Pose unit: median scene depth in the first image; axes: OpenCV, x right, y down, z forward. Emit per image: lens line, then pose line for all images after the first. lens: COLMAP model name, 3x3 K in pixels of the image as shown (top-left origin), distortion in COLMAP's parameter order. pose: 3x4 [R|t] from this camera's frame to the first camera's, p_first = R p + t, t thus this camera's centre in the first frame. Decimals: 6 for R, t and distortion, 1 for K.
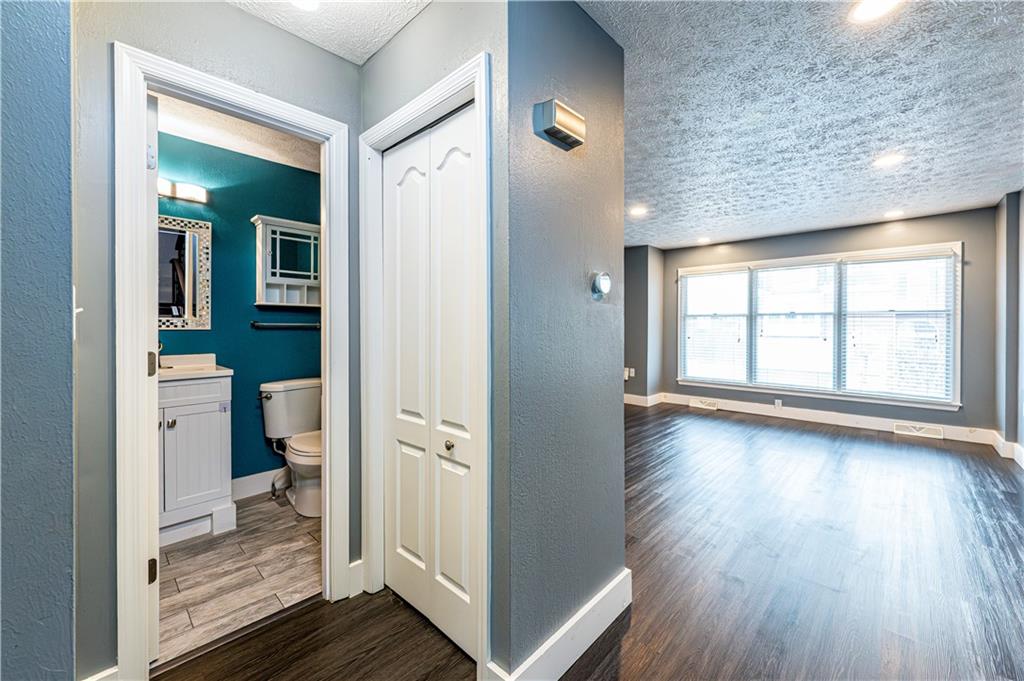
lens RADIAL K [[409.7, 0, 512.9], [0, 409.7, 325.0], [0, 0, 1]] dist [-0.000393, -0.000050]
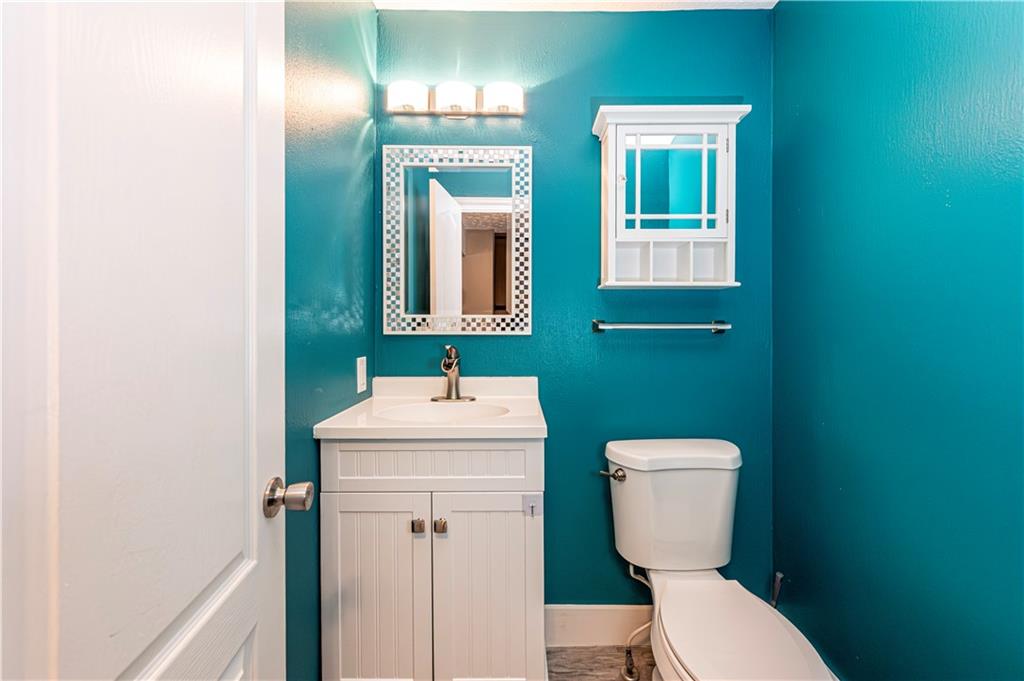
lens RADIAL K [[409.0, 0, 515.5], [0, 409.0, 336.3], [0, 0, 1]] dist [-0.000549, -0.000040]
pose [[0.692132, 0.005822, -0.721747, -0.338303], [0.001089, 0.999958, 0.009110, 0.007972], [0.721770, -0.007091, 0.692097, 0.584637]]
